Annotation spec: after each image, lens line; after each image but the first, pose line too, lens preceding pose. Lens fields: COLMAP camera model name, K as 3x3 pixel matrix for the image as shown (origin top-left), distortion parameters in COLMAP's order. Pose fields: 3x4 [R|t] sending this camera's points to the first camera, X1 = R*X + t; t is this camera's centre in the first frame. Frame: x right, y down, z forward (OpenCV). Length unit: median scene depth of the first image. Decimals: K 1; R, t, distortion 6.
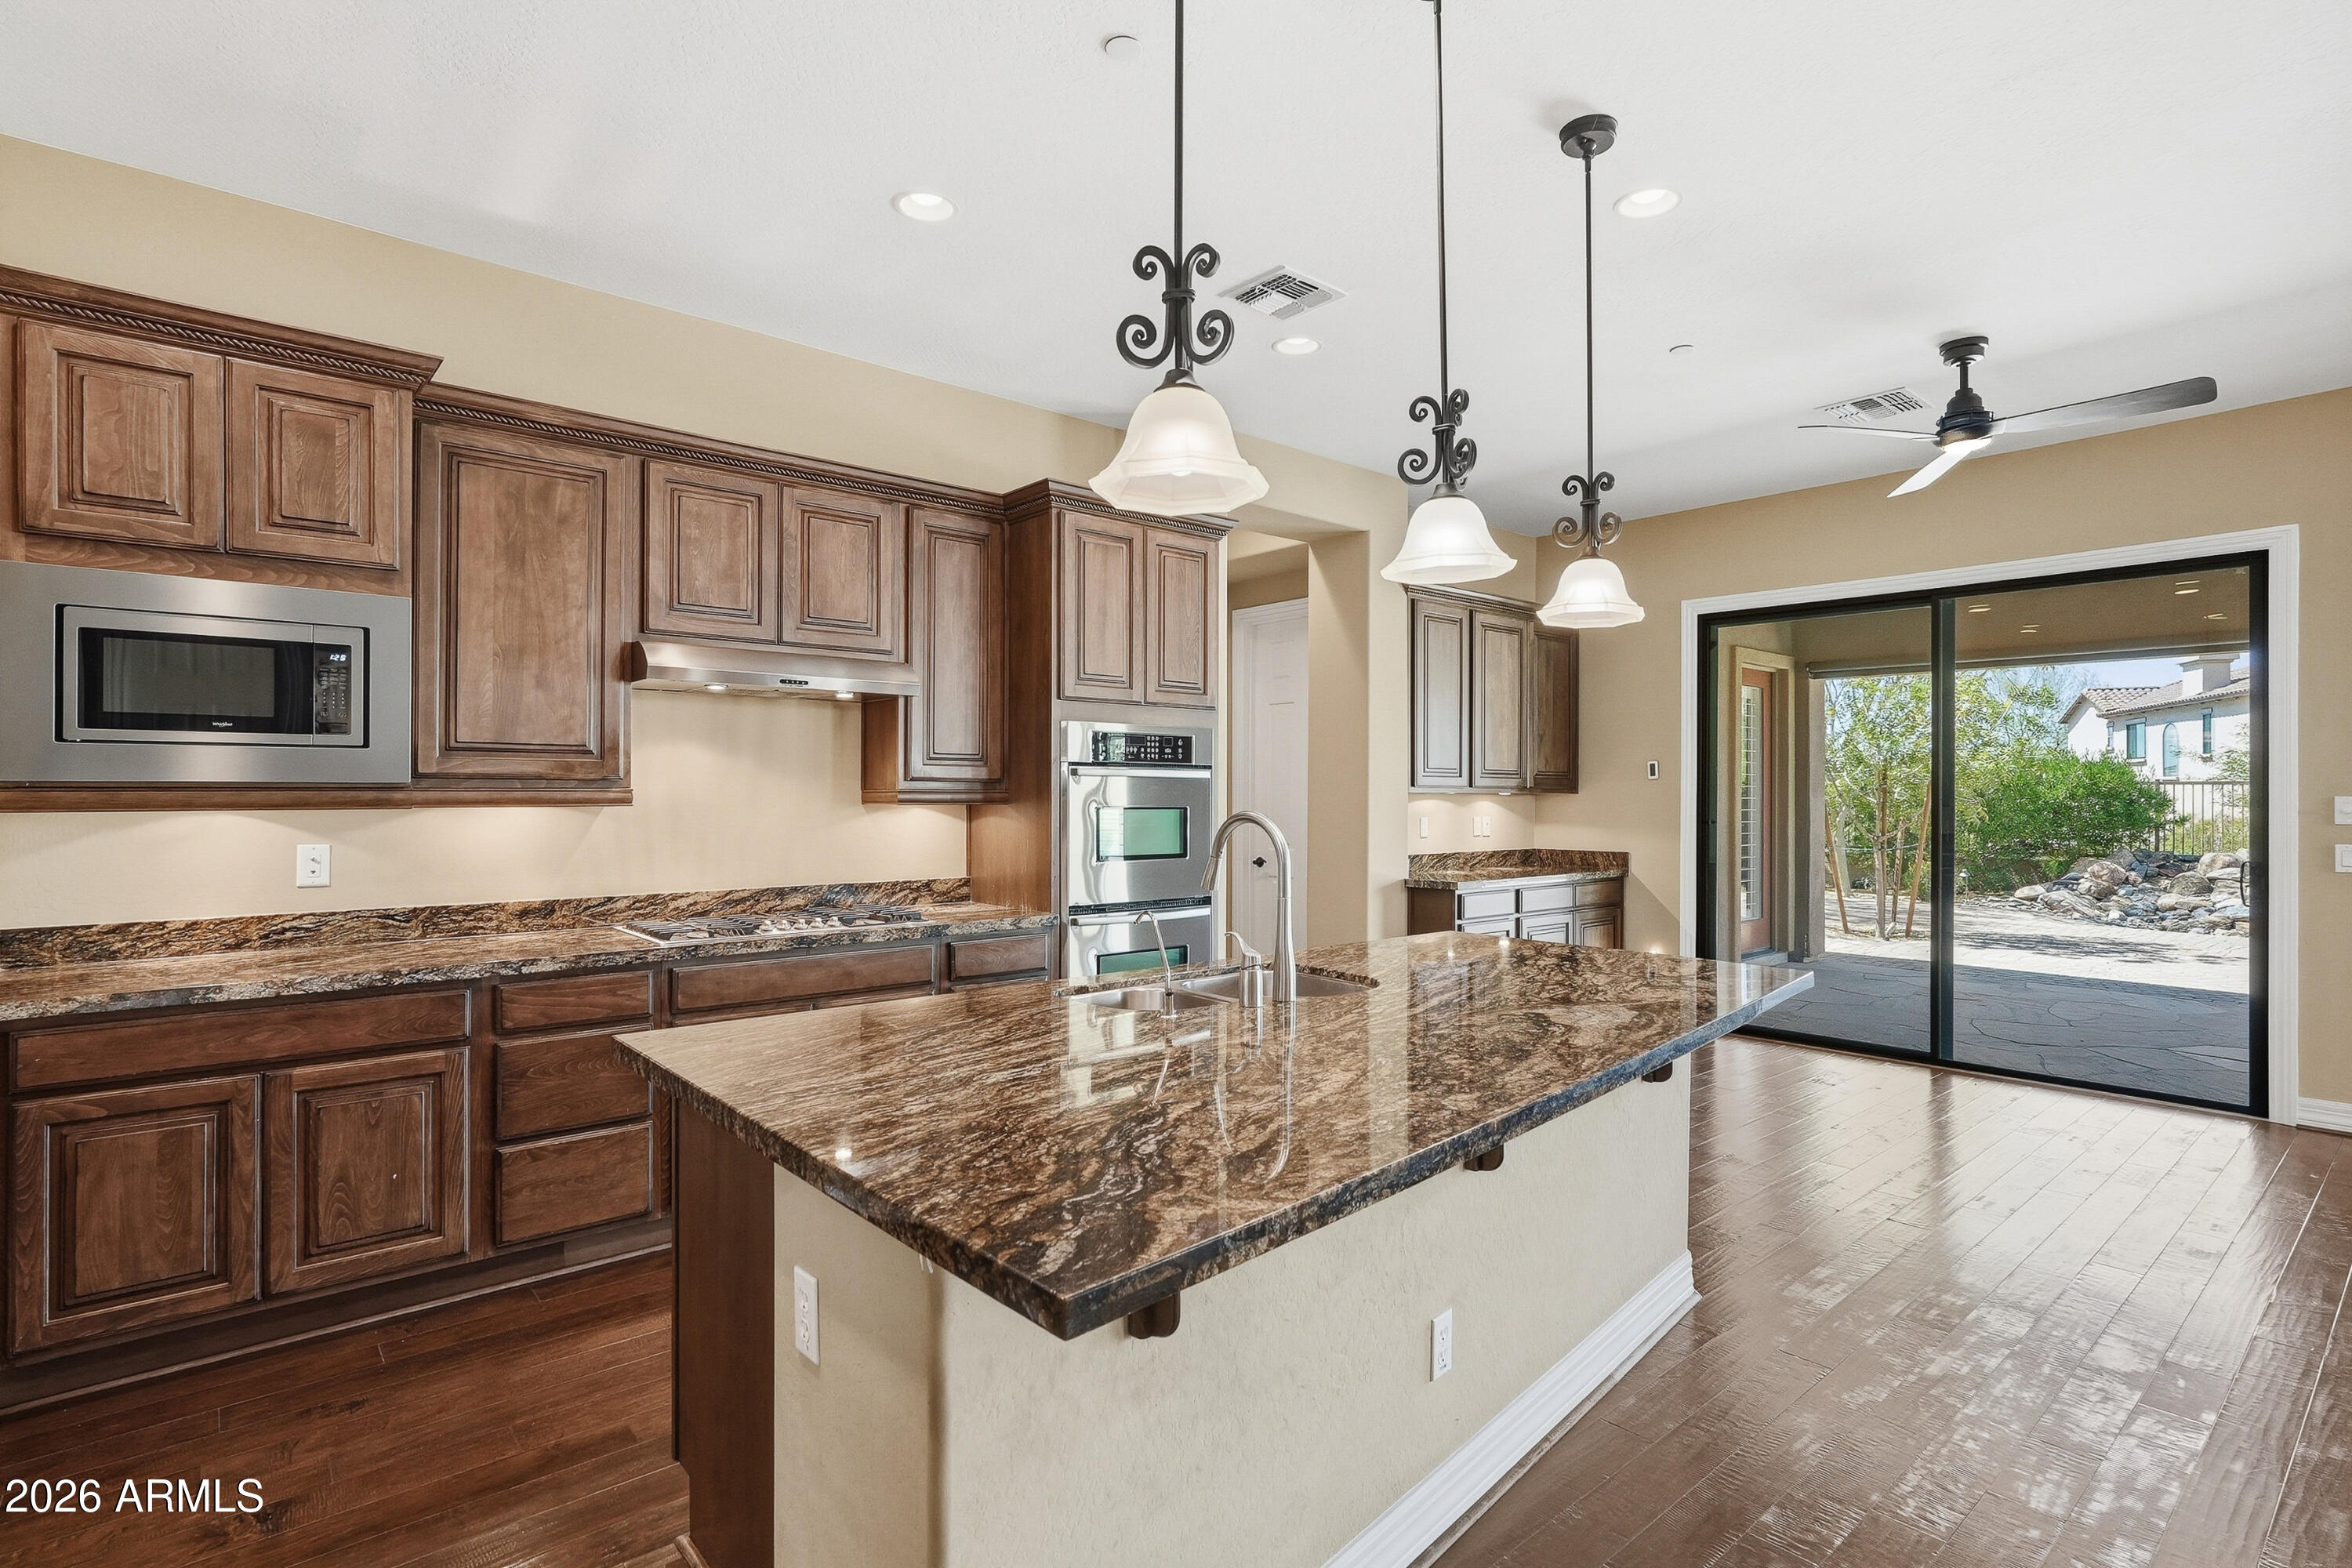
lens RADIAL K [[1140.3, 0, 1167.7], [0, 1140.3, 790.9], [0, 0, 1]] dist [0.002502, 0.002258]
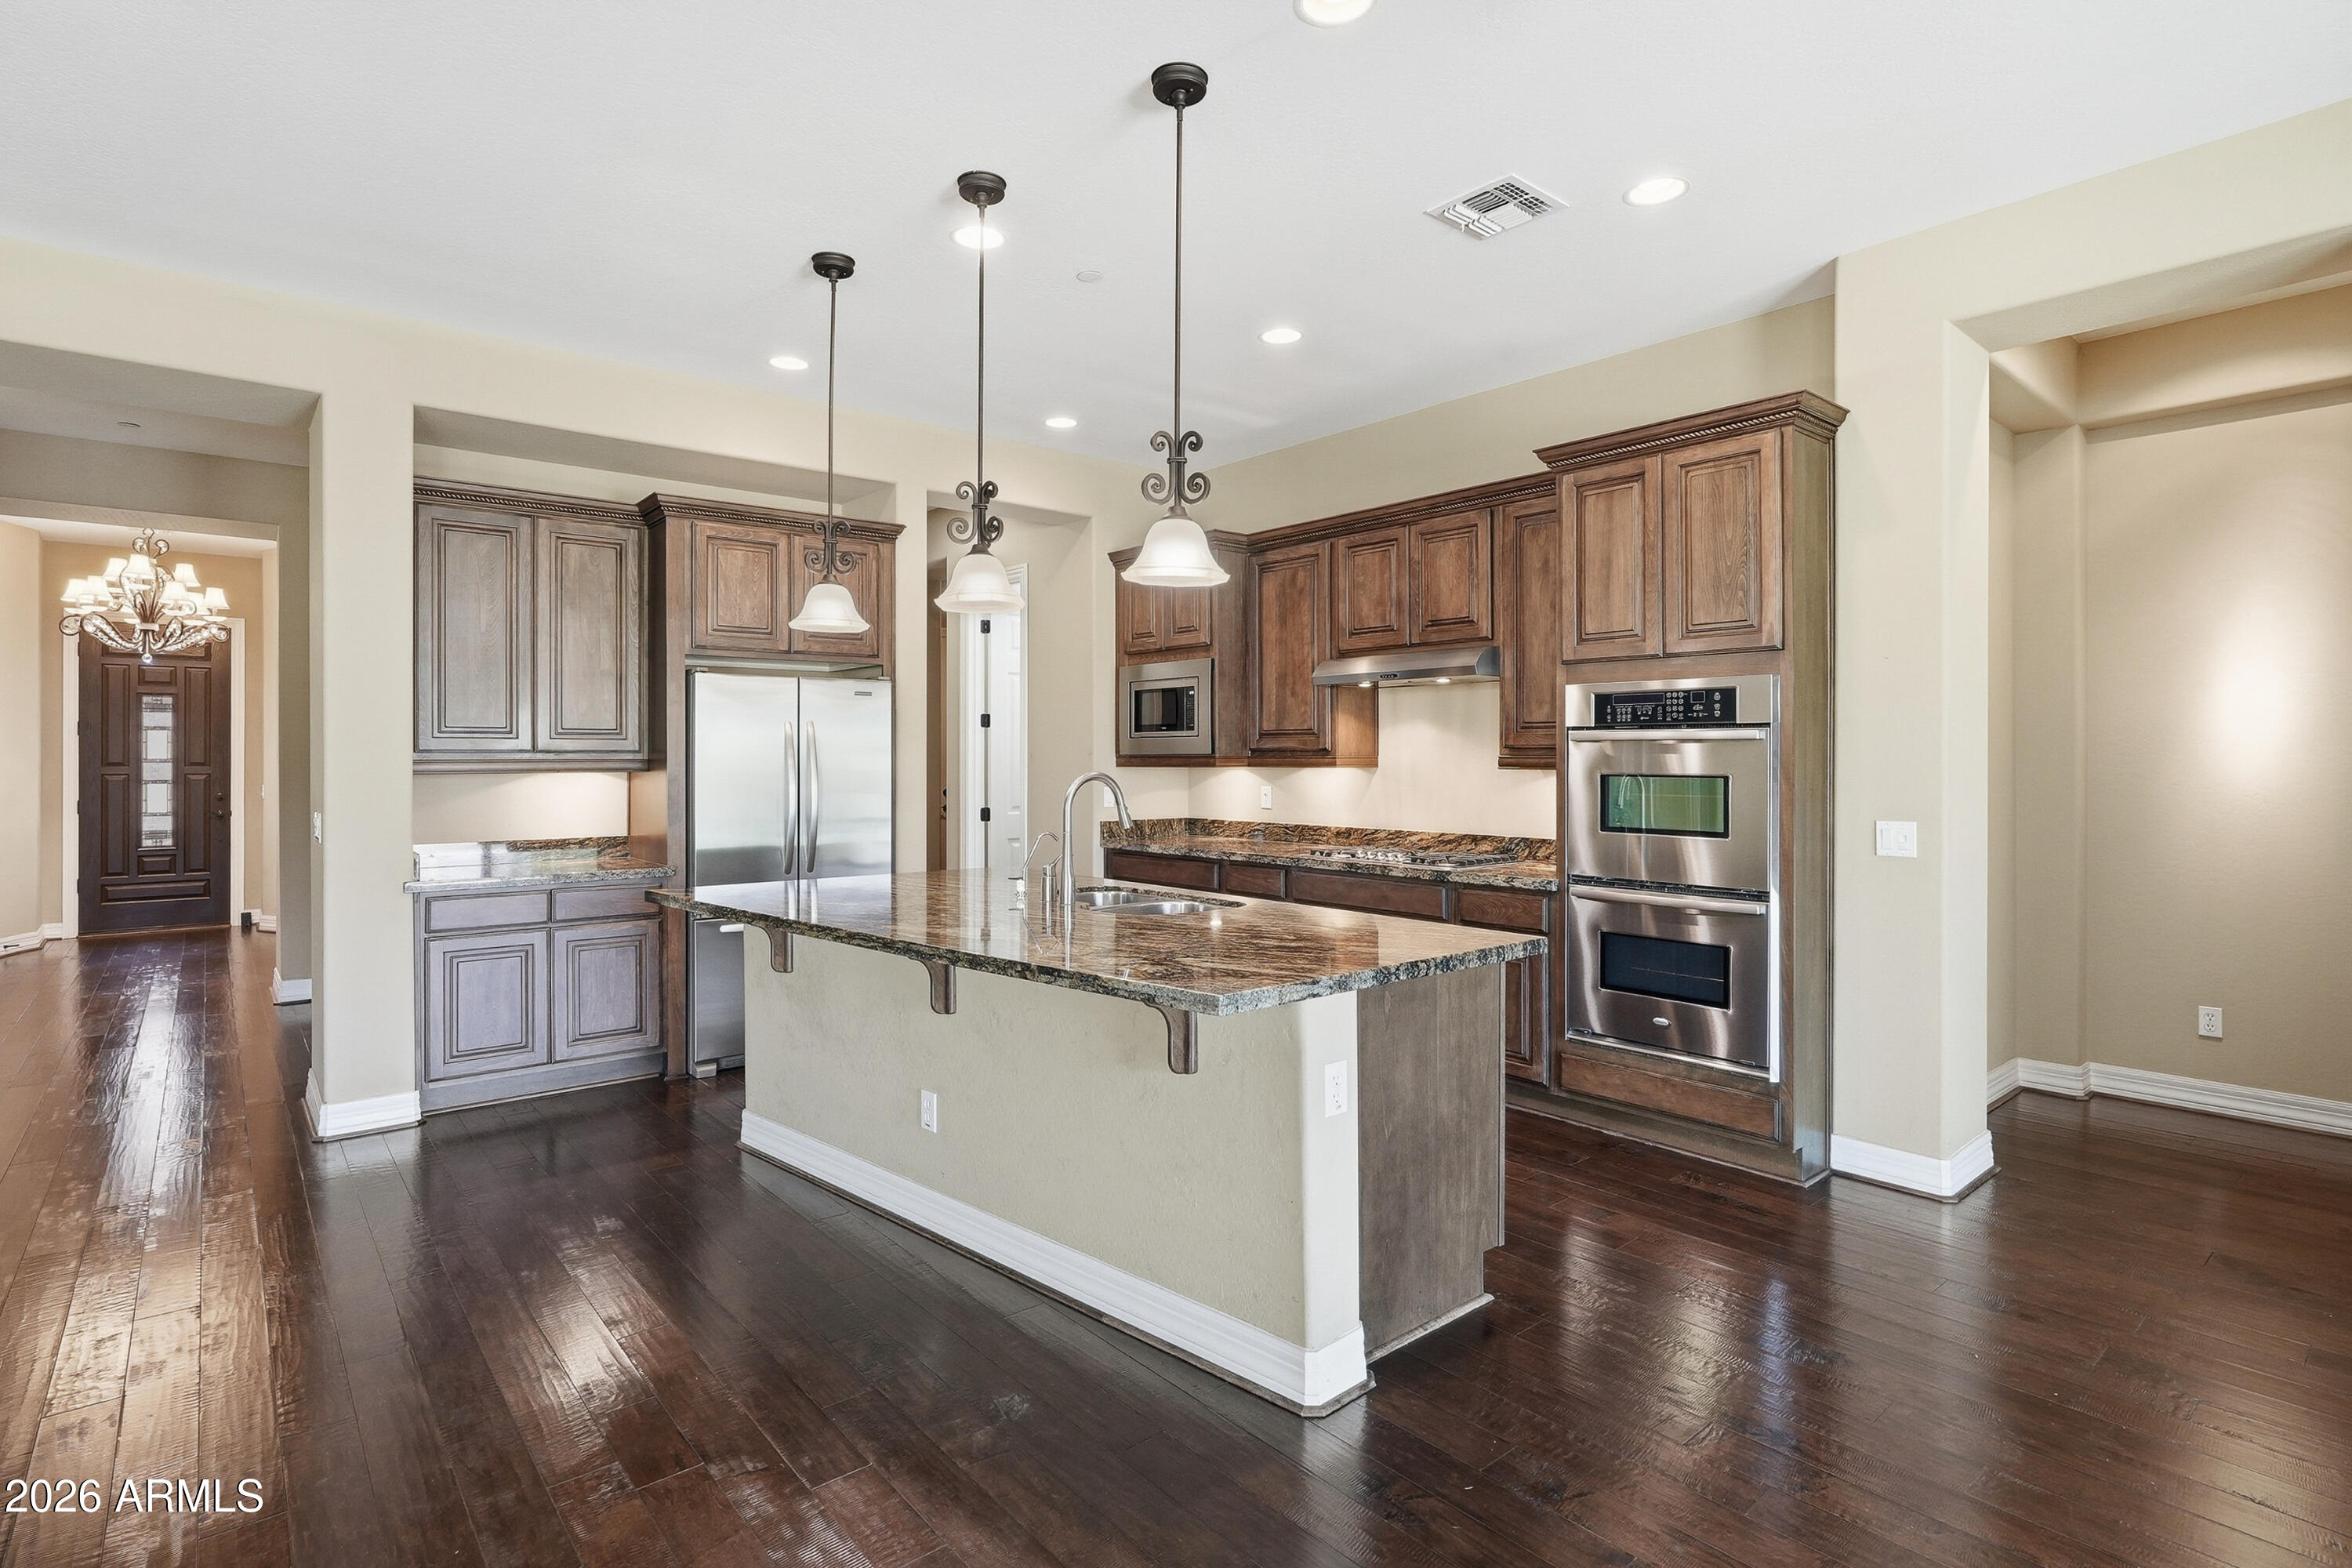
lens RADIAL K [[1140.3, 0, 1169.1], [0, 1140.3, 767.8], [0, 0, 1]] dist [0.002502, 0.002258]
pose [[0.012651, 0.006165, -0.999901, 1.009436], [0.004429, 0.999971, 0.006222, 0.002667], [0.999910, -0.004507, 0.012624, 0.725422]]
